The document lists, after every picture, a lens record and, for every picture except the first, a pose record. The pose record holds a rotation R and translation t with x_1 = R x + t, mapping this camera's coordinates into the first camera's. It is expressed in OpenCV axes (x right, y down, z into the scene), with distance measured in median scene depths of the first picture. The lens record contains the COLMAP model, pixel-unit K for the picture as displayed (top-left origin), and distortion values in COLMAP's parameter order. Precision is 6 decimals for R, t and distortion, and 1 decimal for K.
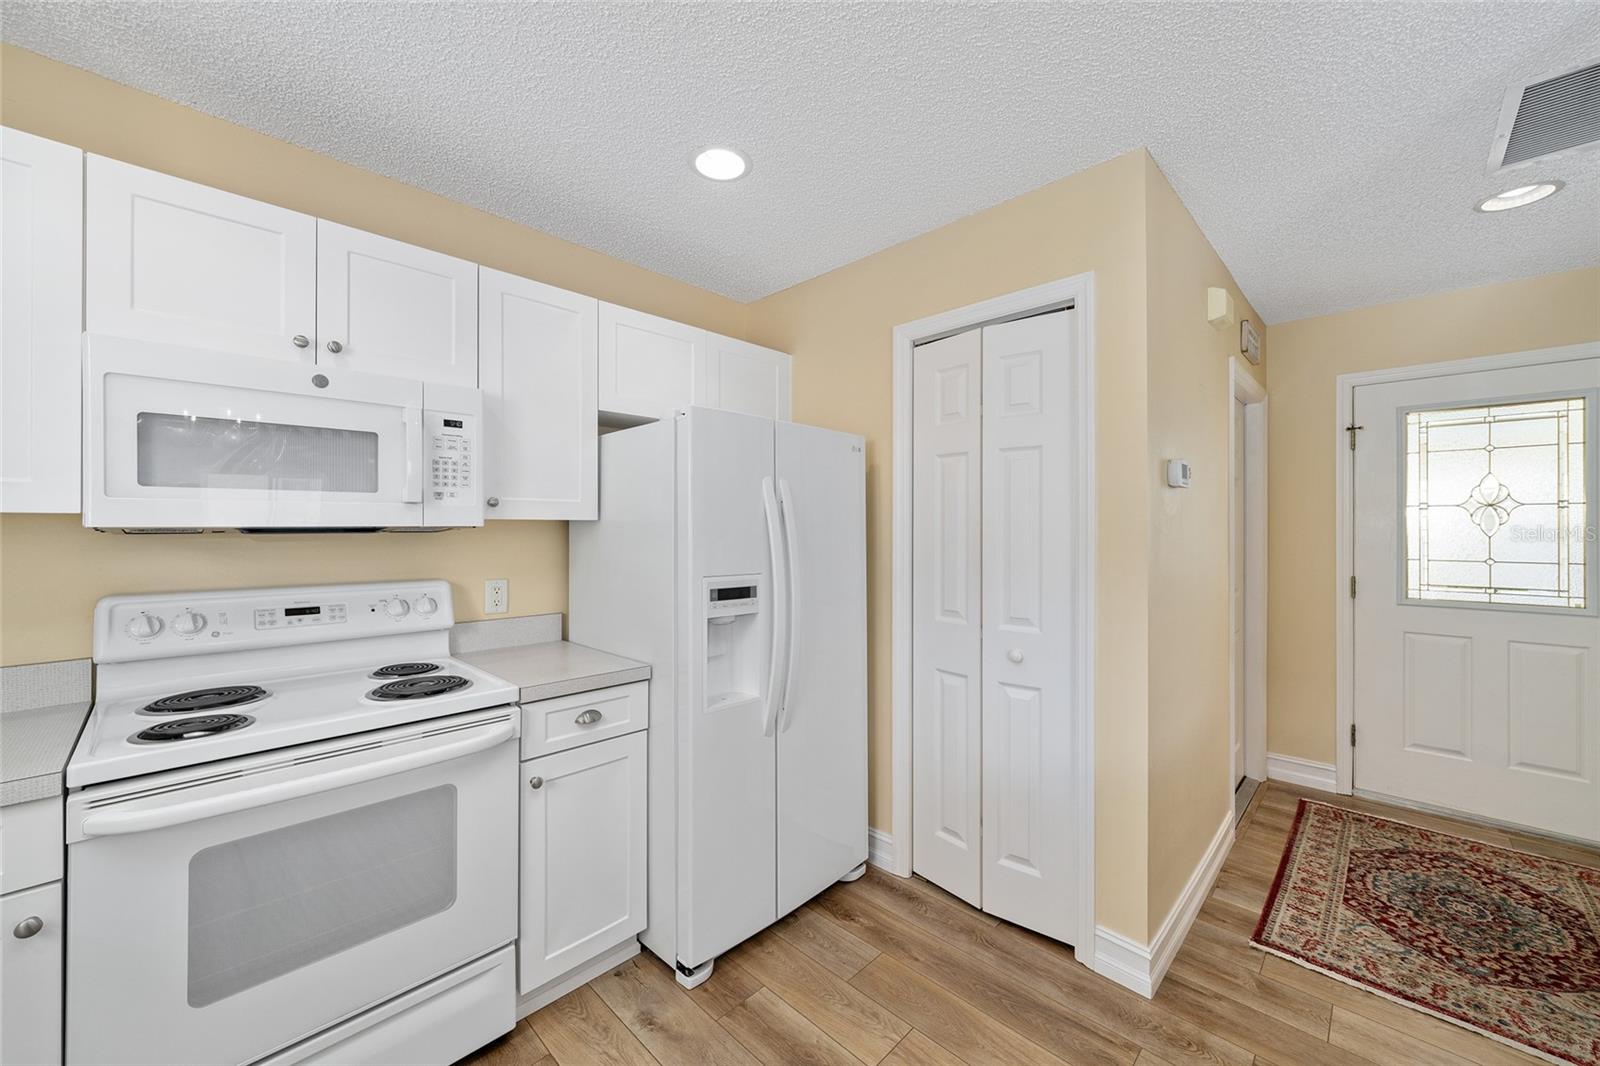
lens RADIAL K [[614.5, 0, 799.5], [0, 614.5, 528.3], [0, 0, 1]] dist [0.007415, 0.000369]
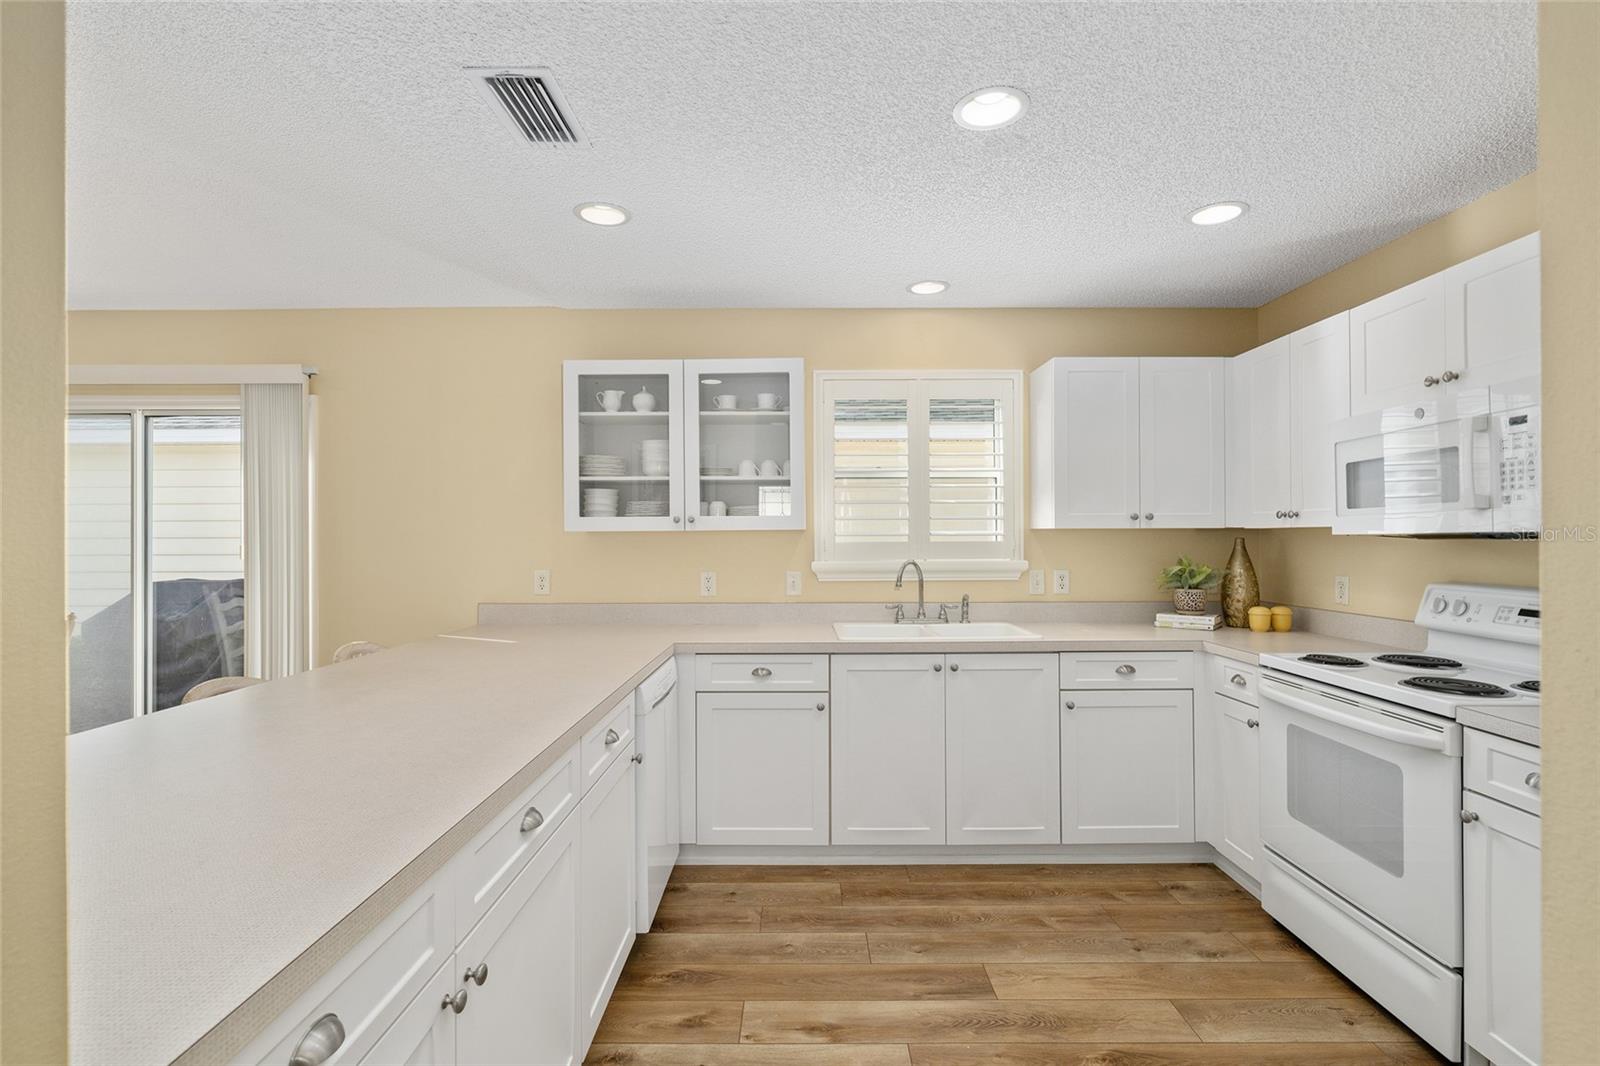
lens RADIAL K [[700.0, 0, 802.6], [0, 700.0, 547.0], [0, 0, 1]] dist [-0.001881, -0.000687]
pose [[-0.720130, 0.007092, -0.693803, 0.870959], [-0.000250, 0.999945, 0.010481, 0.008196], [0.693839, 0.007721, -0.720089, 0.945673]]
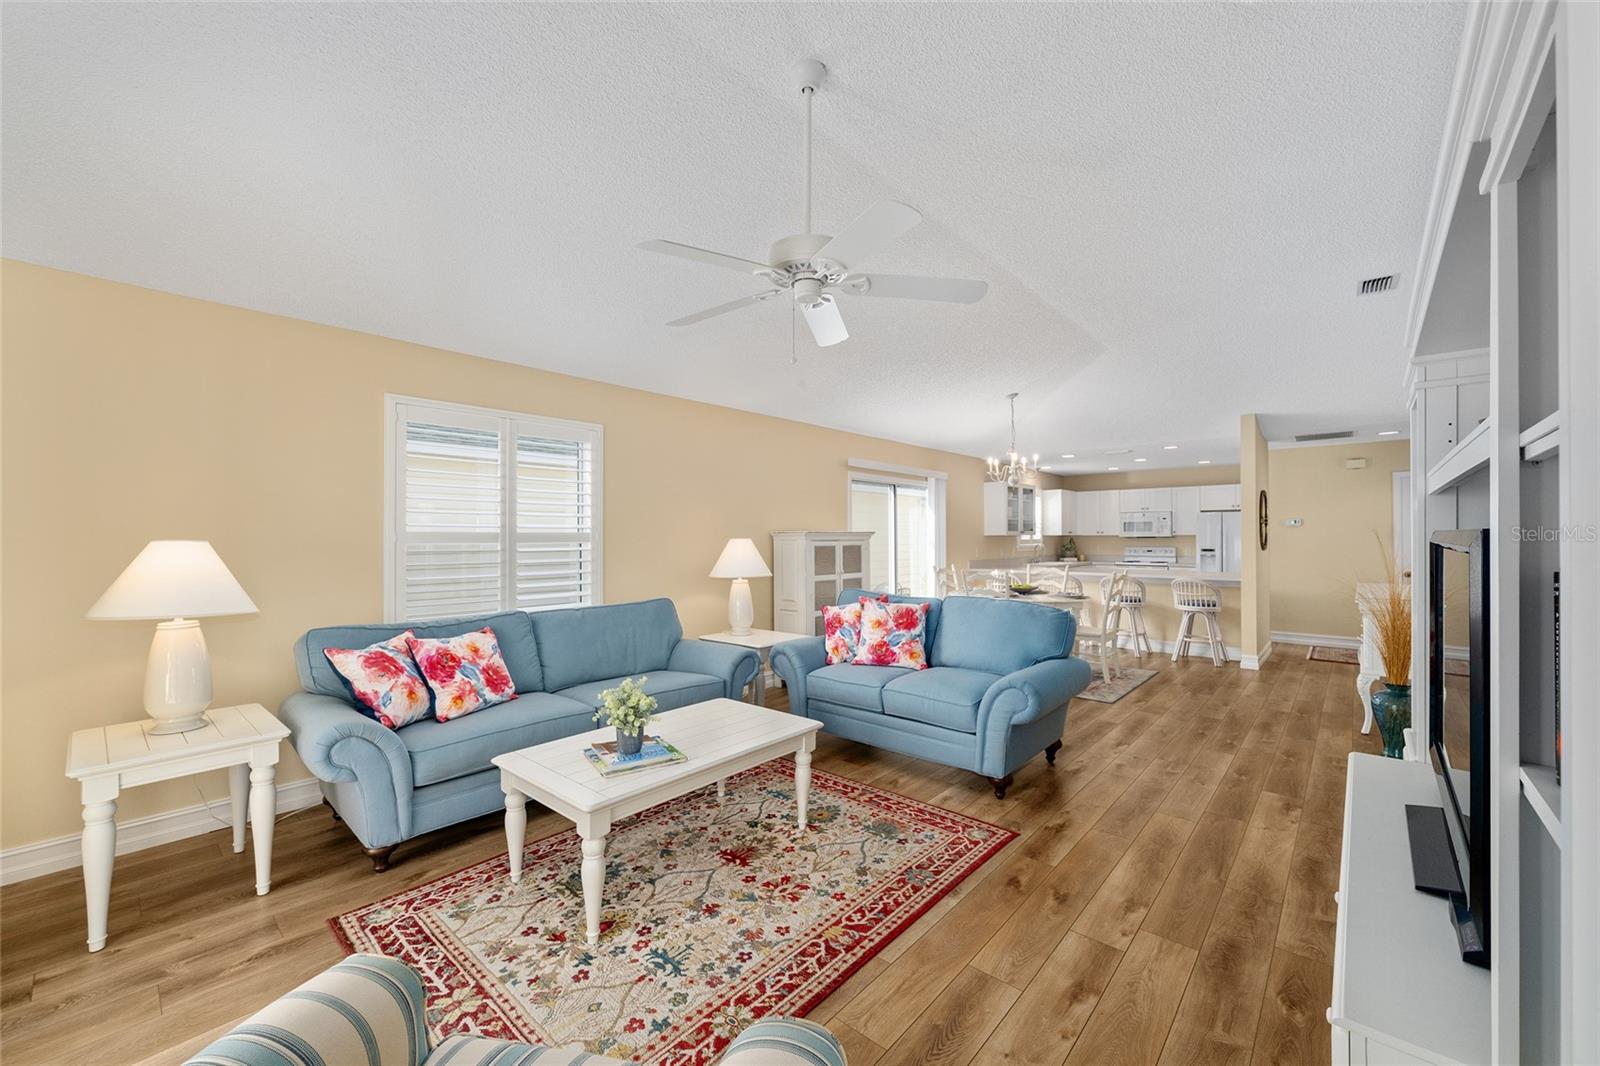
lens RADIAL K [[627.1, 0, 804.0], [0, 627.1, 530.7], [0, 0, 1]] dist [0.002606, 0.000573]
pose [[0.041996, -0.017068, -0.998972, 4.764201], [0.003948, 0.999849, -0.016917, 0.024266], [0.999110, -0.003234, 0.042057, -2.399617]]
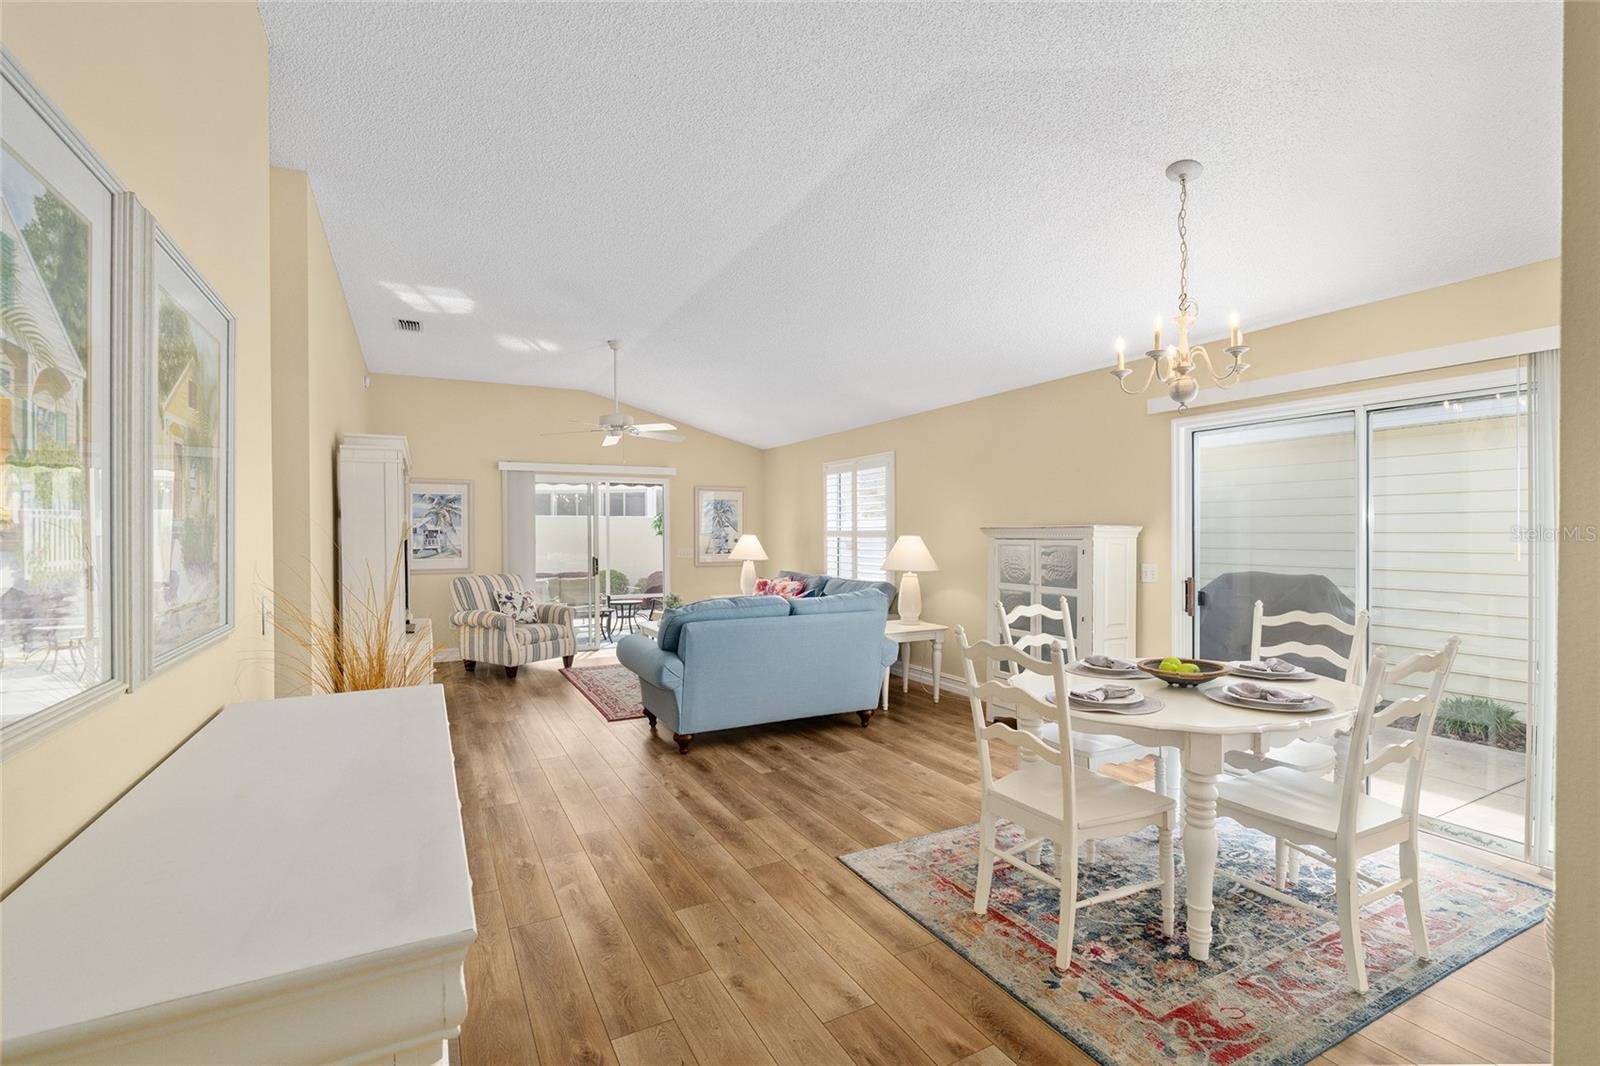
lens RADIAL K [[700.0, 0, 800.3], [0, 700.0, 561.8], [0, 0, 1]] dist [-0.001881, -0.000687]
pose [[-0.952569, -0.011872, 0.304092, 1.746543], [0.000662, 0.999156, 0.041081, 0.000832], [-0.304323, 0.039333, -0.951757, 0.504272]]
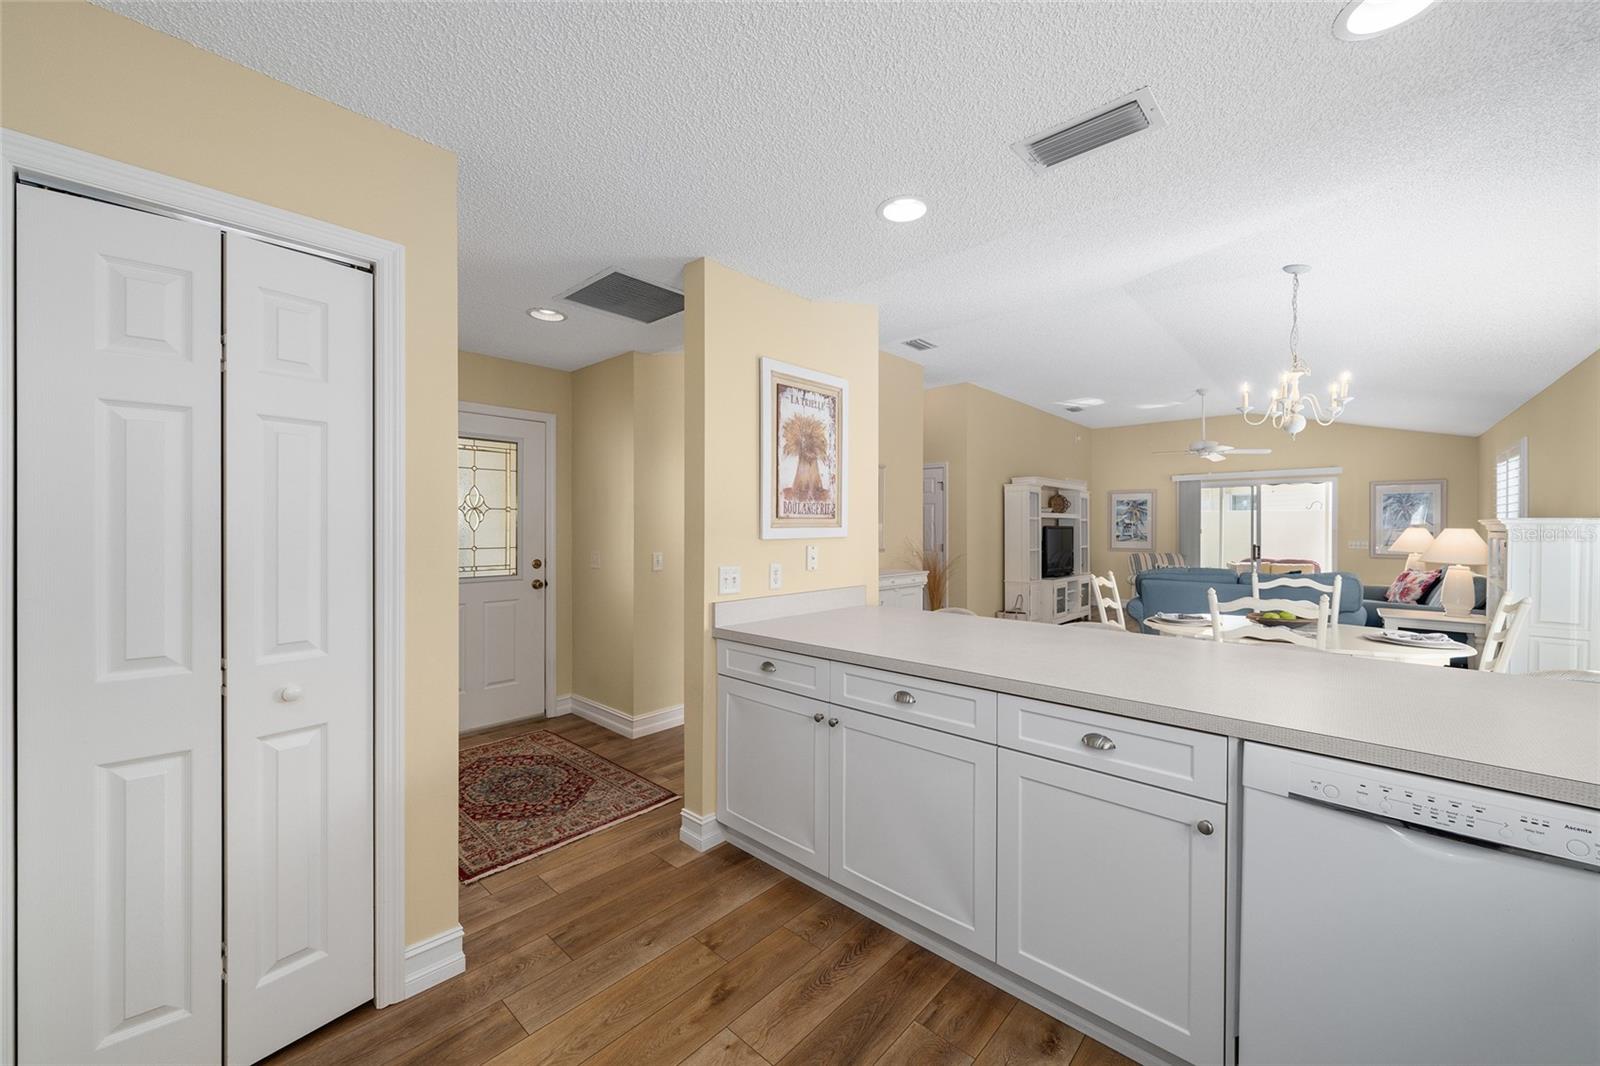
lens RADIAL K [[627.1, 0, 797.9], [0, 627.1, 525.7], [0, 0, 1]] dist [0.002606, 0.000573]
pose [[-0.029240, -0.002389, 0.999570, -0.503631], [-0.002000, 0.999995, 0.002332, -0.001954], [-0.999570, -0.001931, -0.029245, 0.451023]]
